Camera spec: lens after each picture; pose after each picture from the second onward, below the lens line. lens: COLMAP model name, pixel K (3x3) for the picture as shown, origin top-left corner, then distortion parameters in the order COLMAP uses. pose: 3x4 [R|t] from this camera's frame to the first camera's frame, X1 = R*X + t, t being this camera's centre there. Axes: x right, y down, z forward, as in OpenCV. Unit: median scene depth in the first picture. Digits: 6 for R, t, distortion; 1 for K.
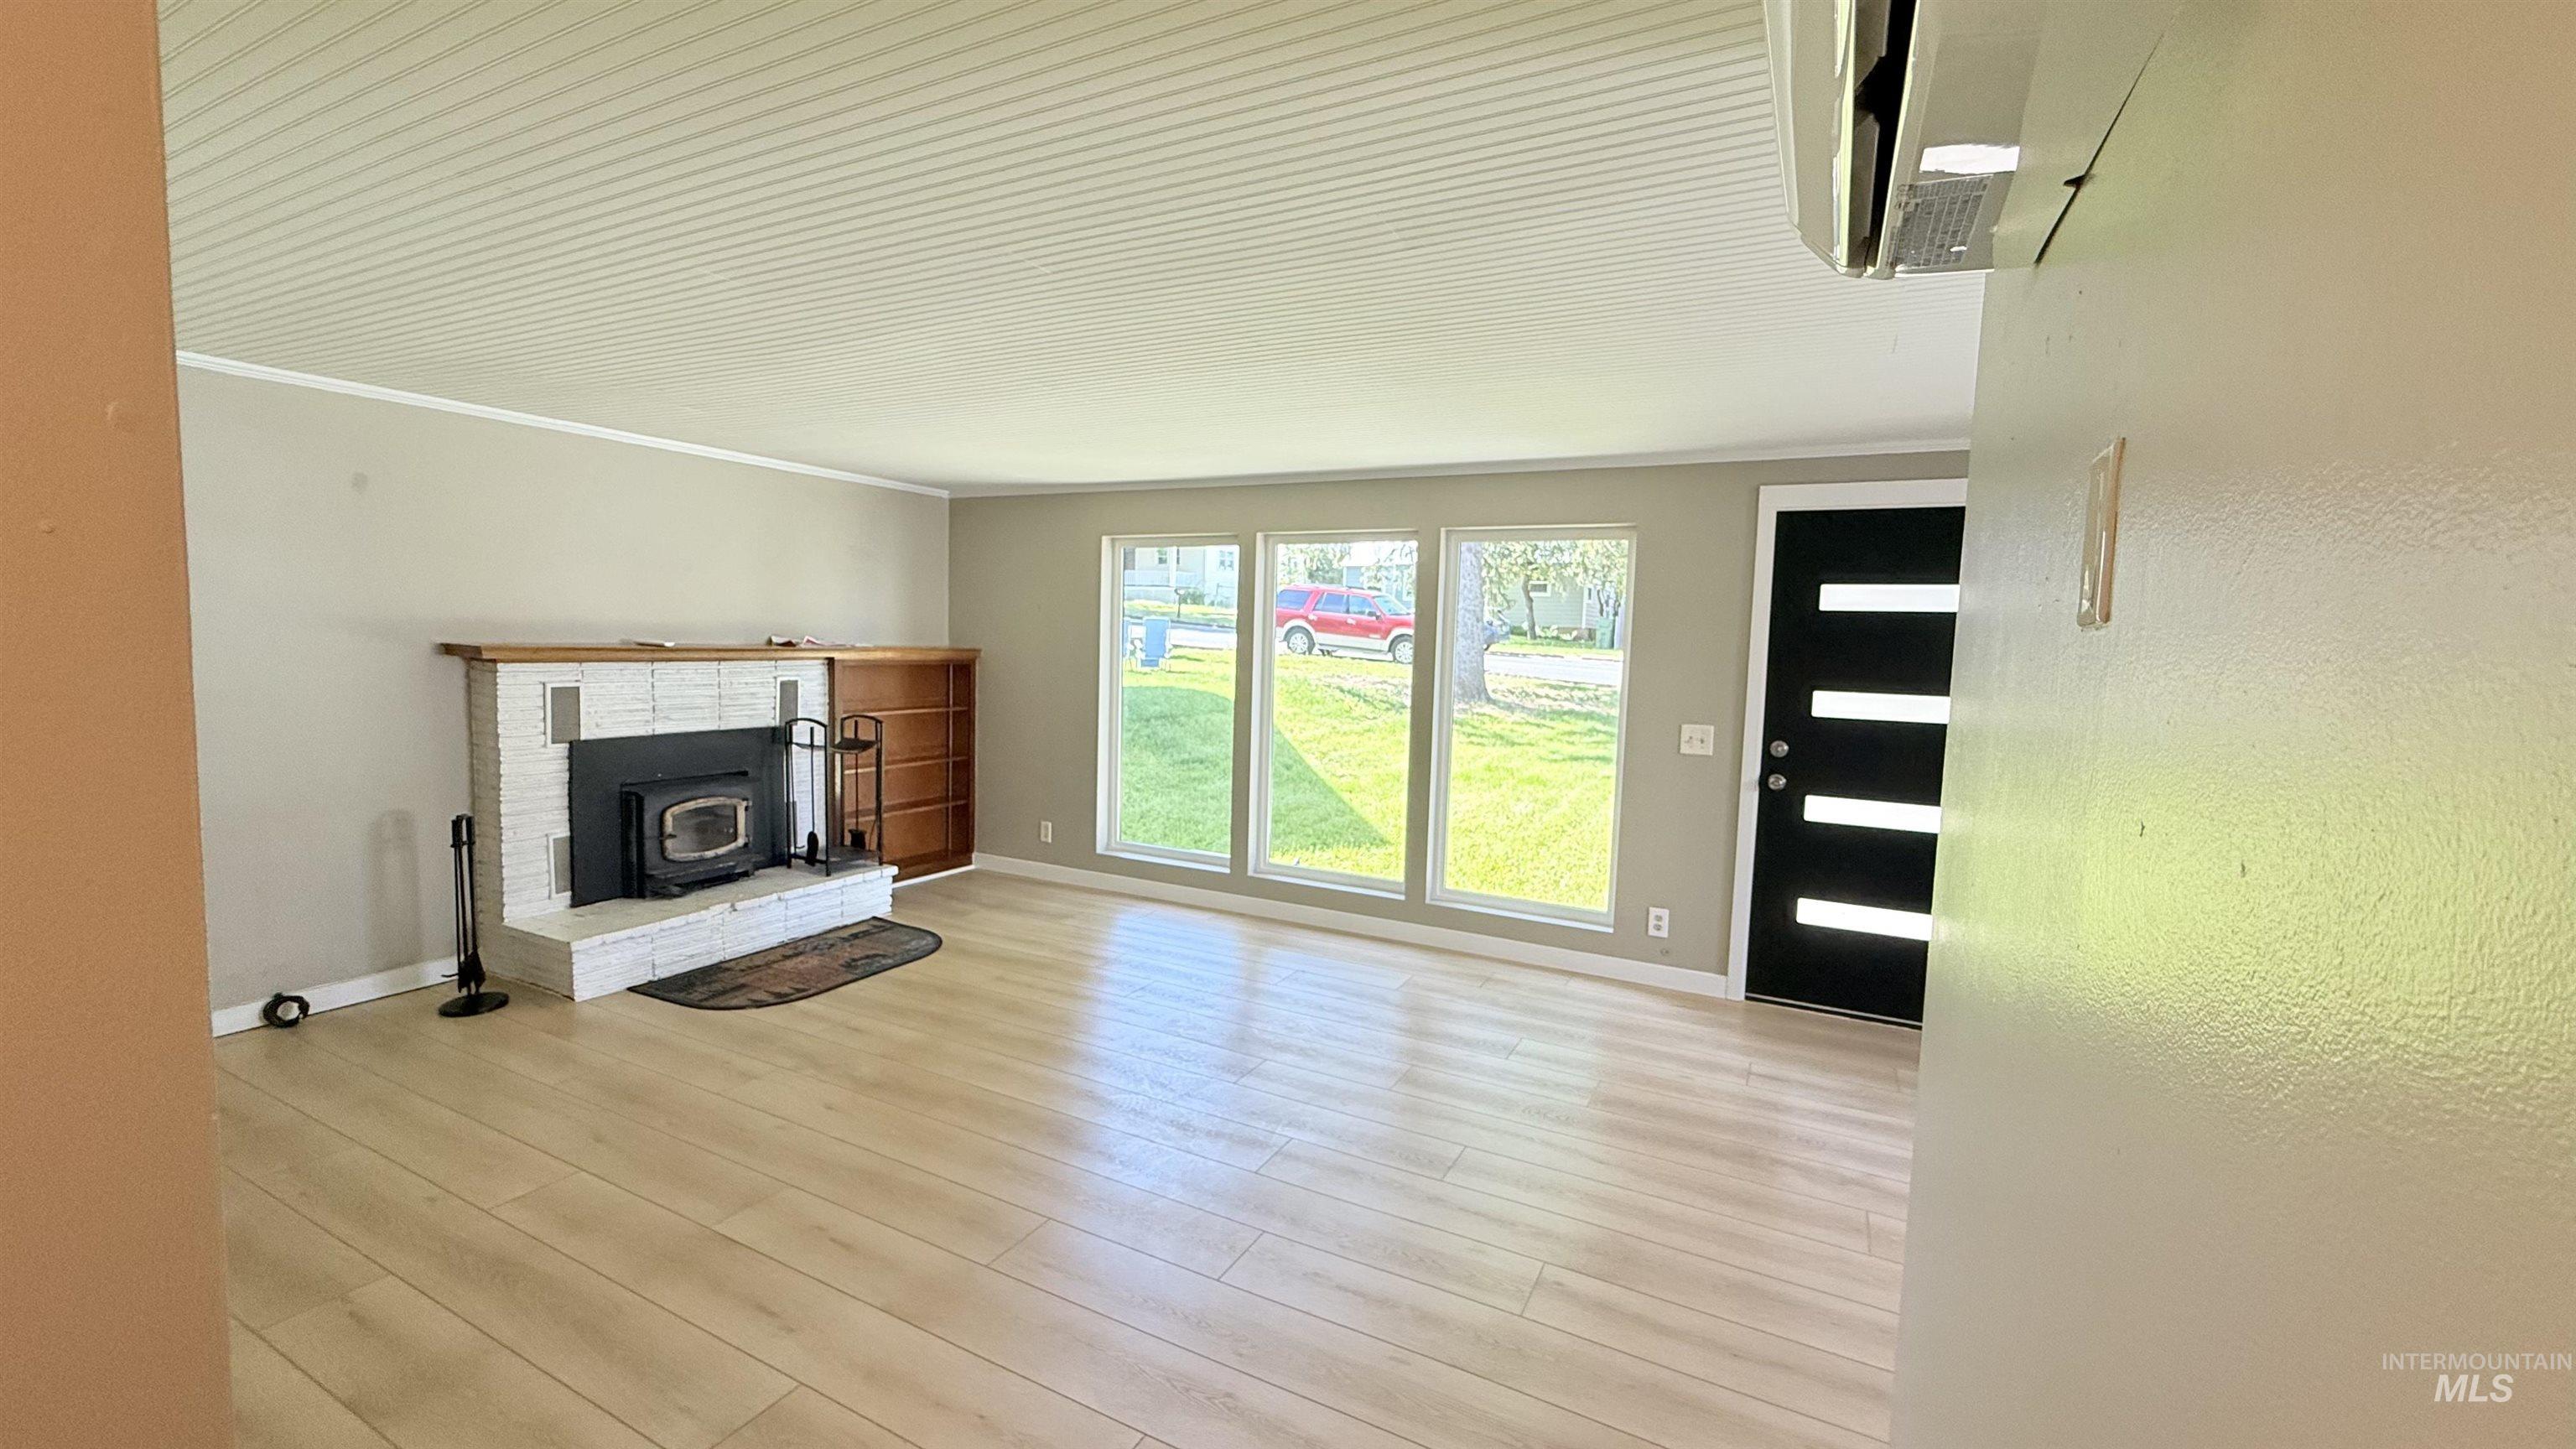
lens RADIAL K [[1028.2, 0, 1280.4], [0, 1028.2, 721.0], [0, 0, 1]] dist [-0.001822, 0.000871]
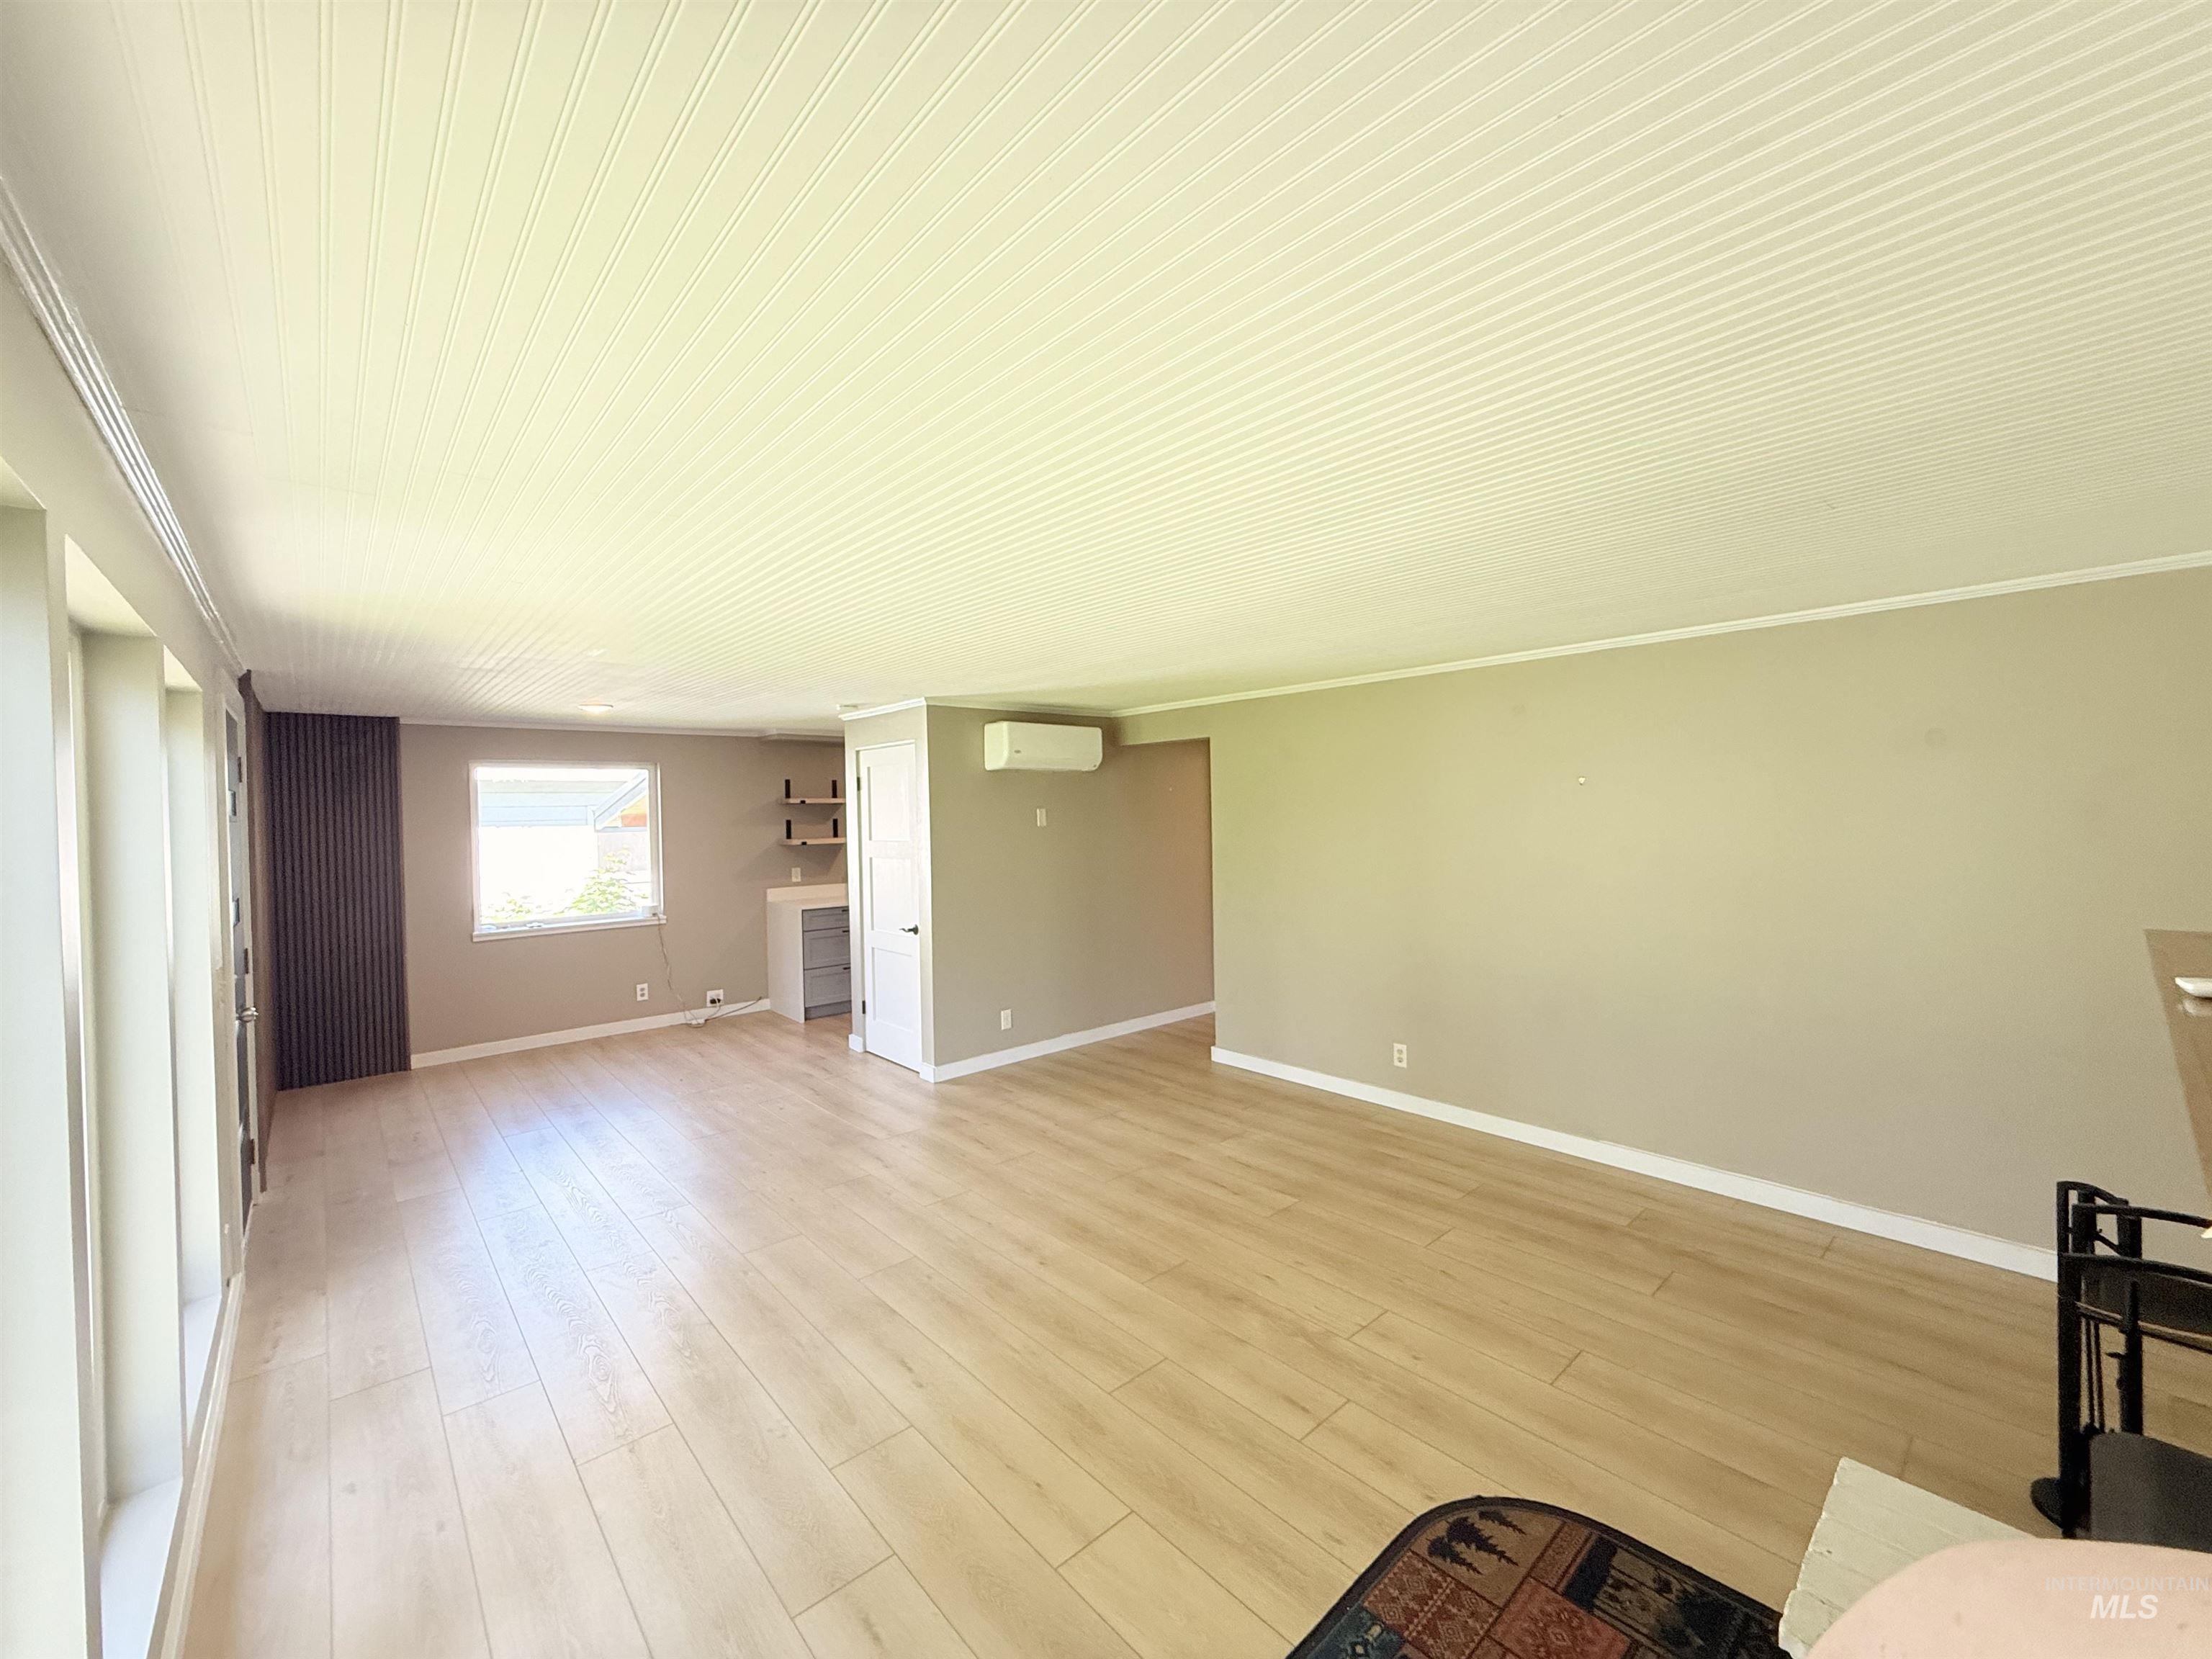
lens RADIAL K [[883.7, 0, 1098.1], [0, 883.7, 829.4], [0, 0, 1]] dist [-0.000461, -0.000030]
pose [[-0.934463, -0.017745, 0.355617, -0.427868], [0.022348, 0.993865, 0.108317, -0.151503], [-0.355357, 0.109166, -0.928334, 1.360146]]
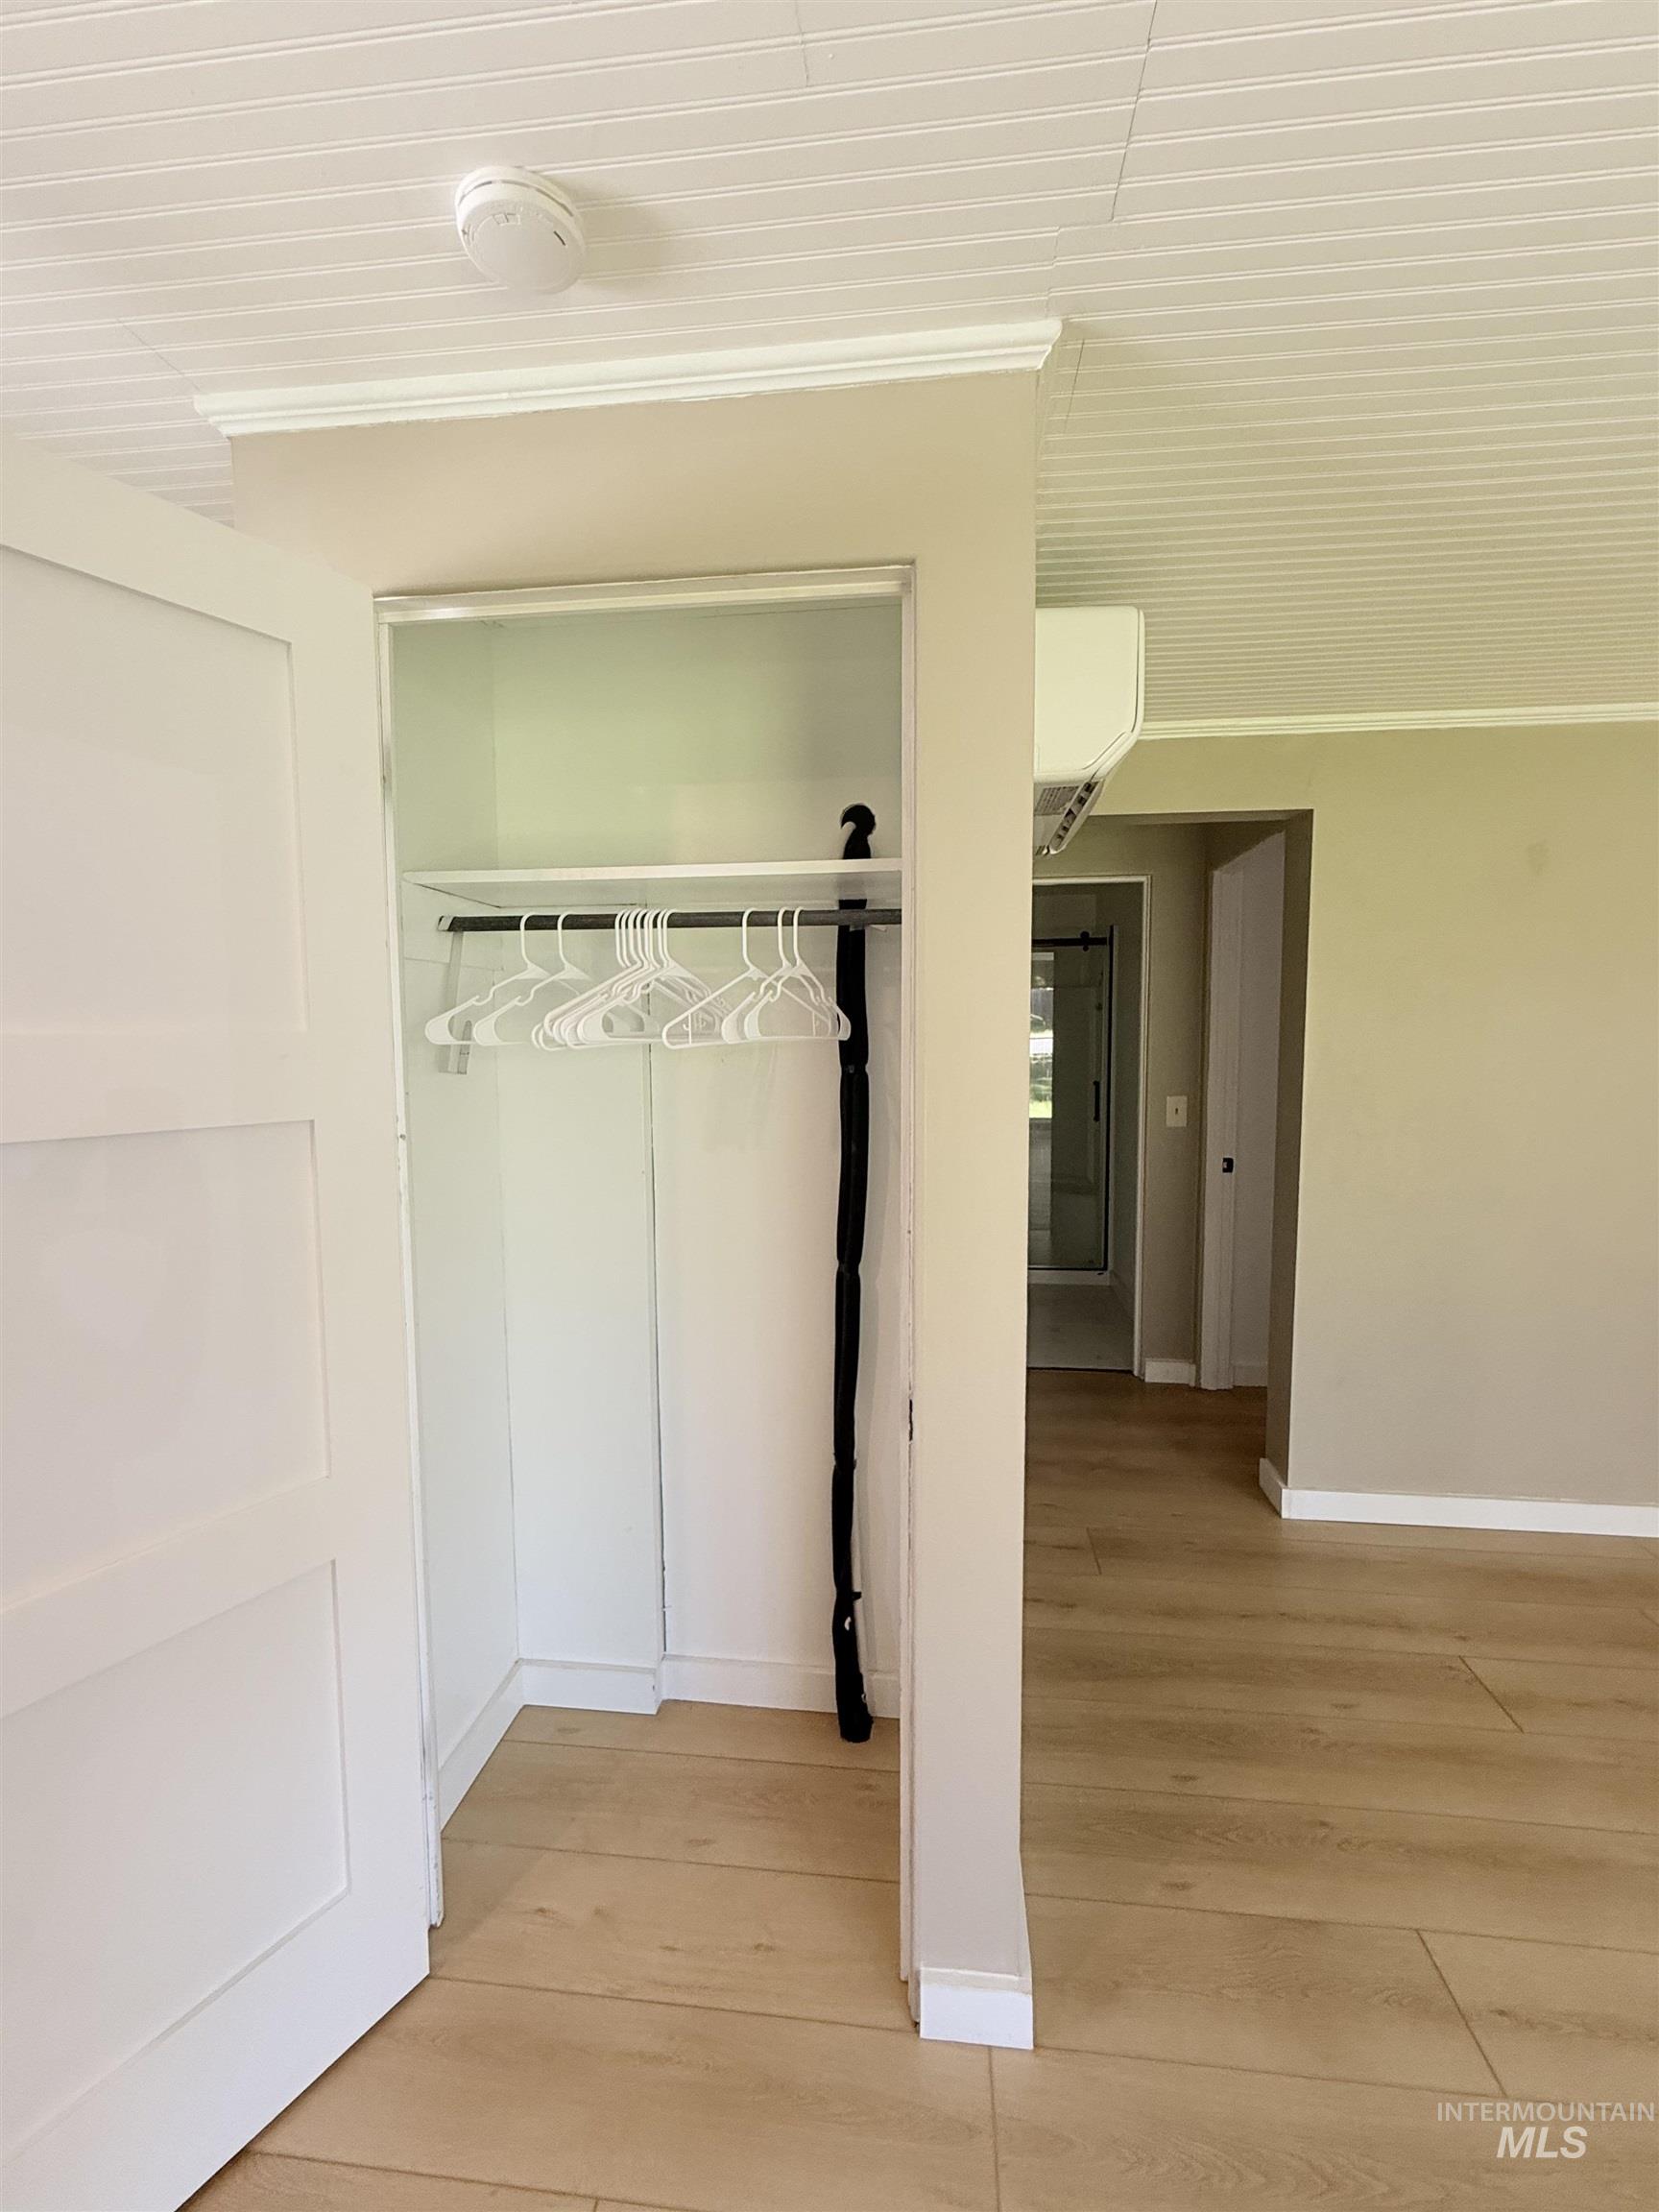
lens RADIAL K [[883.7, 0, 837.1], [0, 883.7, 1094.4], [0, 0, 1]] dist [-0.000461, -0.000030]
pose [[-0.931593, -0.003787, -0.363483, 0.364728], [-0.055619, 0.989656, 0.132239, -0.021669], [0.359223, 0.143409, -0.922167, 0.554893]]
